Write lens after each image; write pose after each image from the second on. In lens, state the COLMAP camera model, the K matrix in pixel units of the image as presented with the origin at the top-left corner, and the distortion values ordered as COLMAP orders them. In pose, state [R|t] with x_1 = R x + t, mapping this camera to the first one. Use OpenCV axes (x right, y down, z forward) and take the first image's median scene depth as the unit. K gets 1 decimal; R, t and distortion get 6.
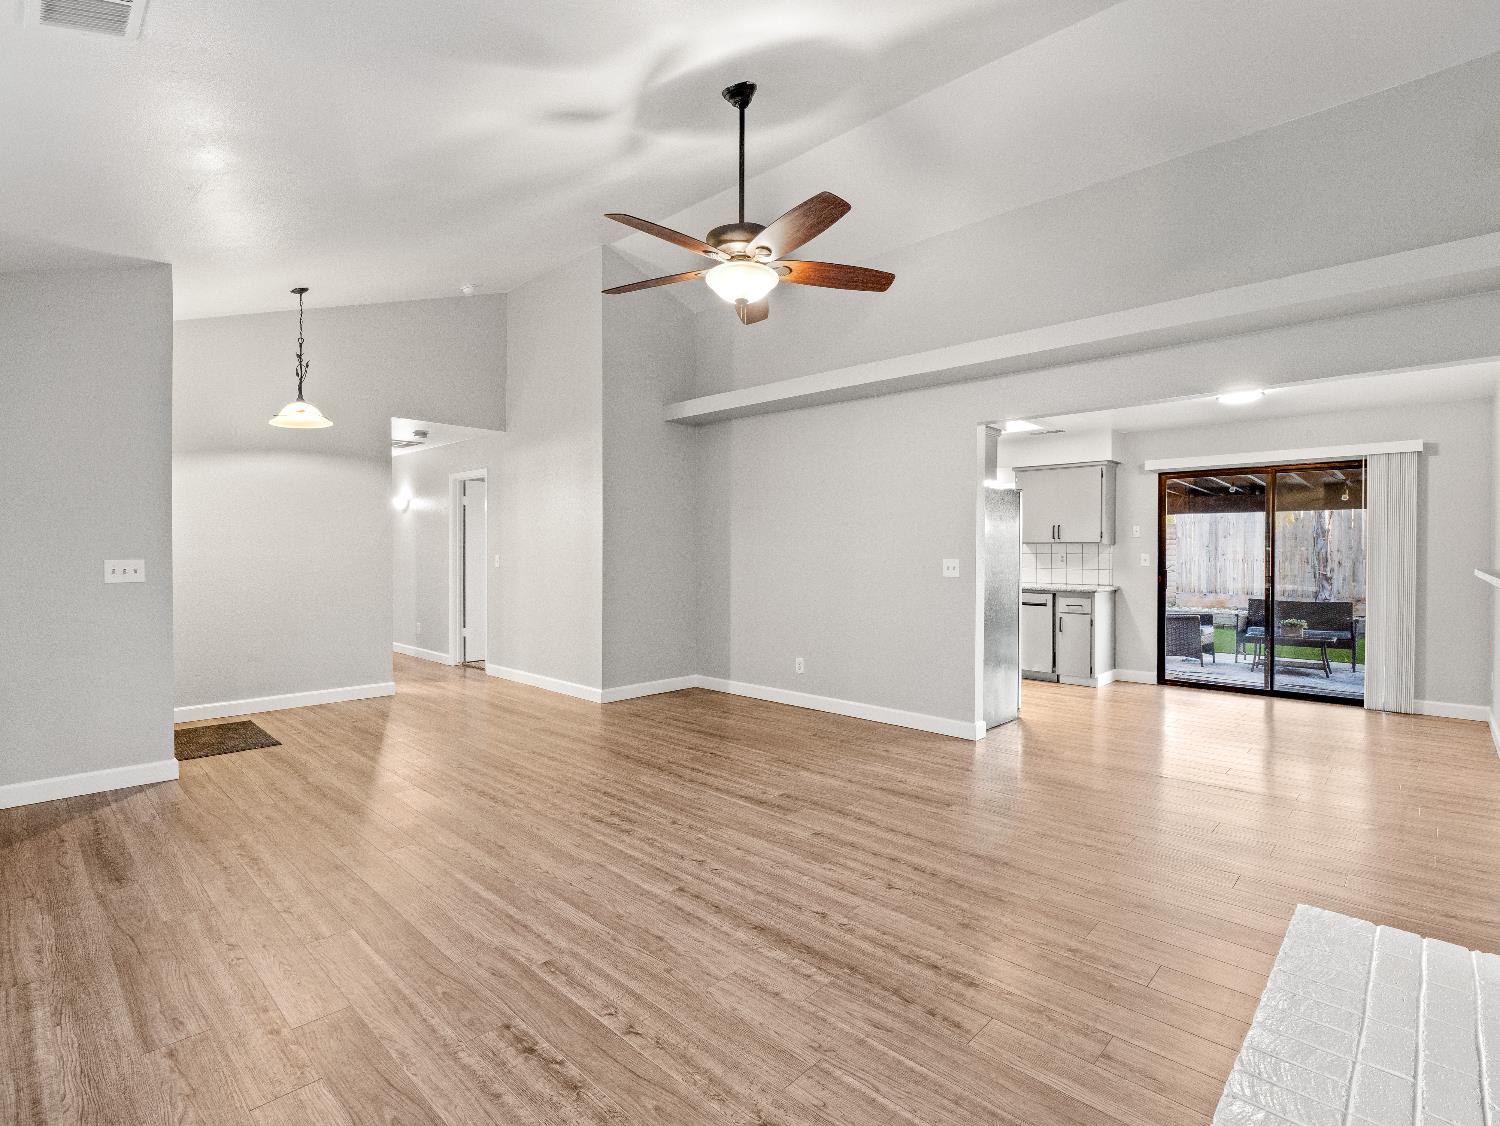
lens RADIAL K [[730.5, 0, 743.4], [0, 730.5, 555.7], [0, 0, 1]] dist [-0.010162, 0.003754]
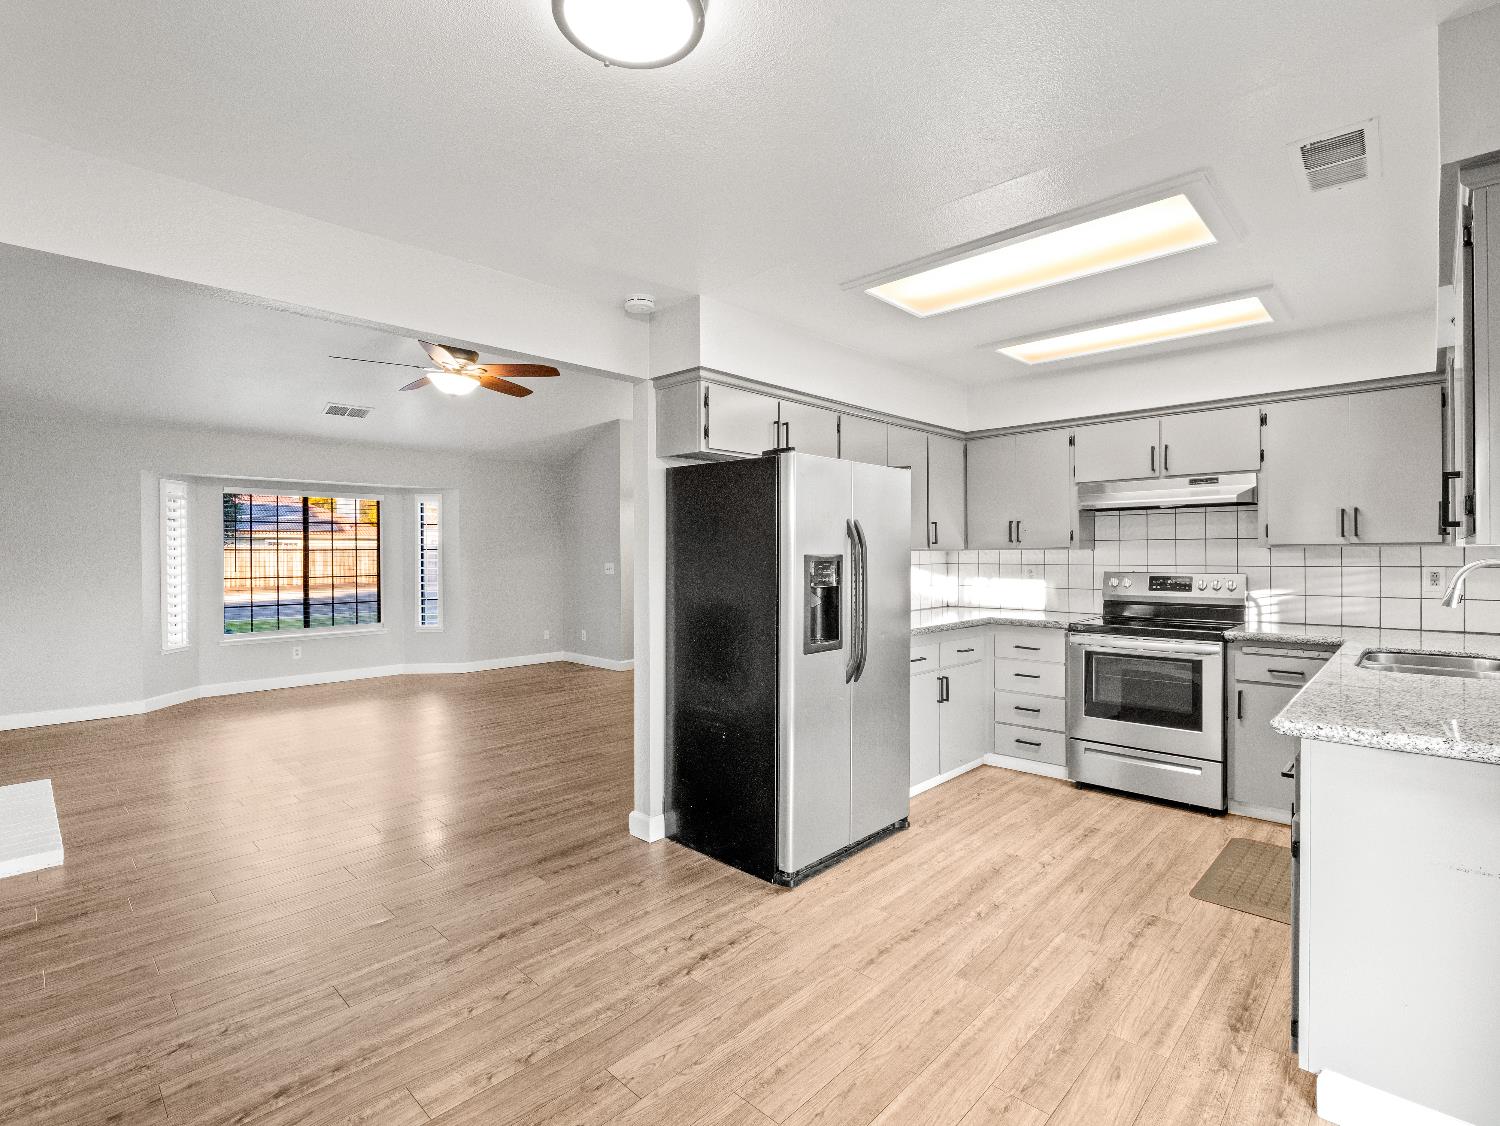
lens RADIAL K [[730.5, 0, 753.5], [0, 730.5, 557.4], [0, 0, 1]] dist [-0.010162, 0.003754]
pose [[-0.022003, 0.009581, -0.999712, 1.580525], [-0.006403, 0.999932, 0.009724, -0.045005], [0.999737, 0.006615, -0.021940, 1.811353]]
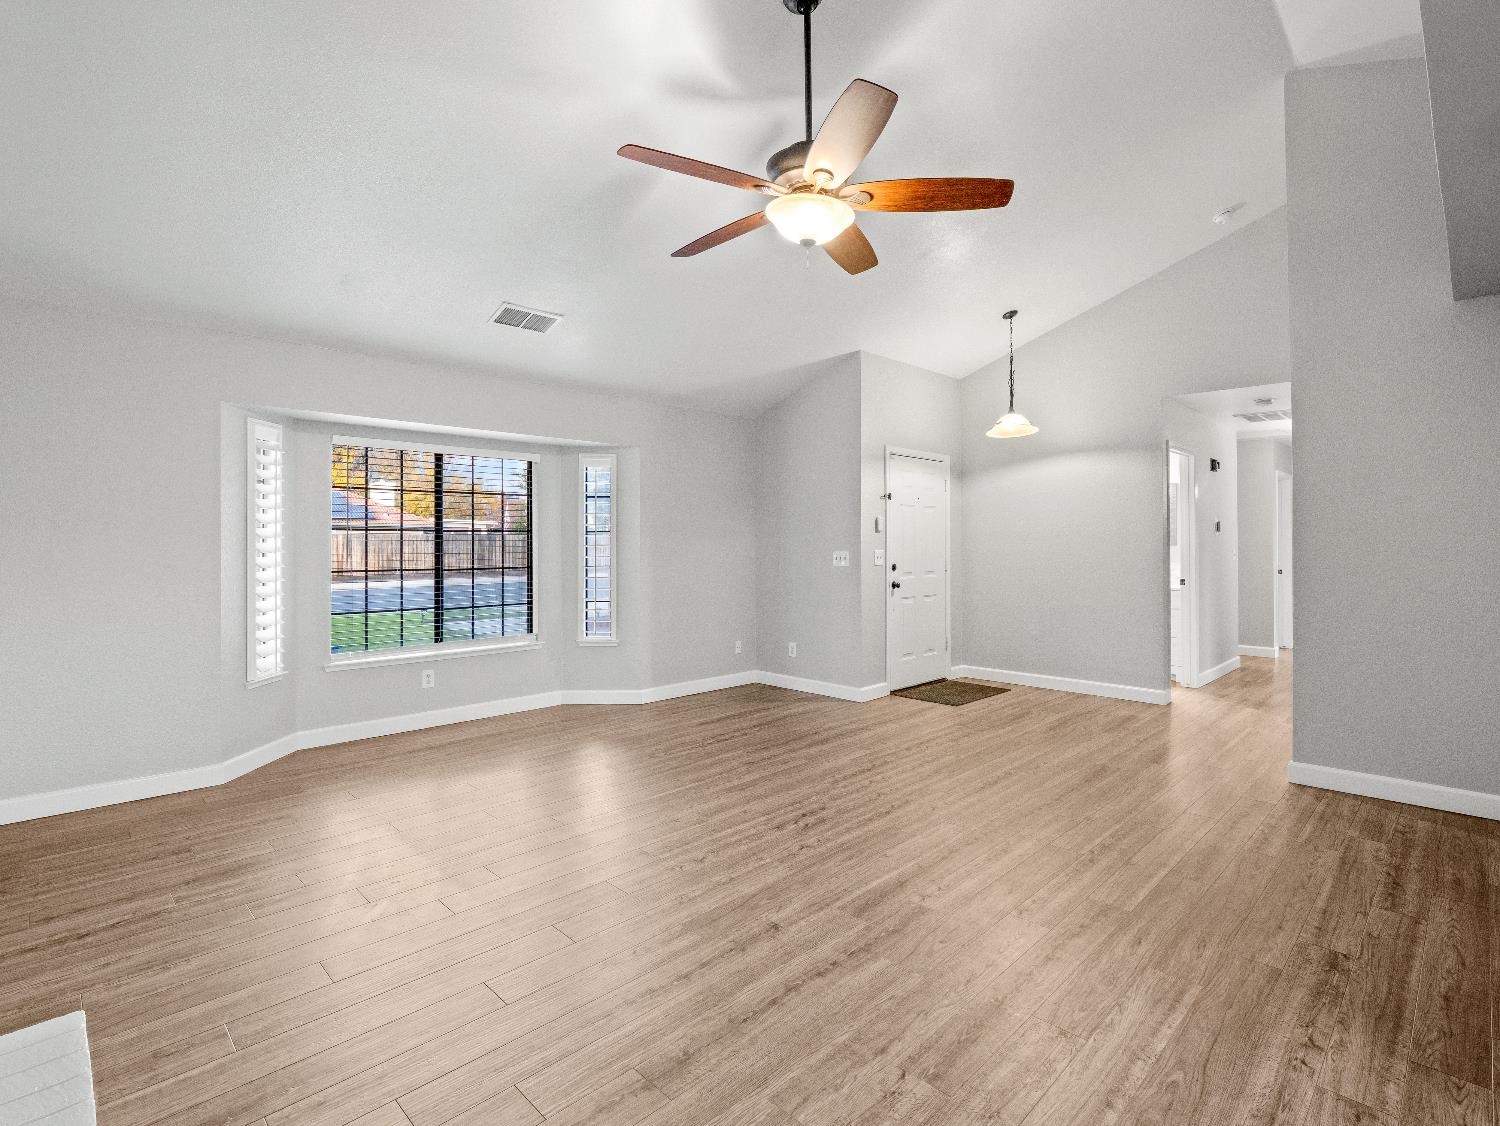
lens RADIAL K [[730.5, 0, 750.0], [0, 730.5, 555.8], [0, 0, 1]] dist [-0.010162, 0.003754]
pose [[-0.015896, 0.014141, -0.999774, 0.874668], [-0.006033, 0.999880, 0.014239, -0.007518], [0.999855, 0.006258, -0.015809, 1.024660]]
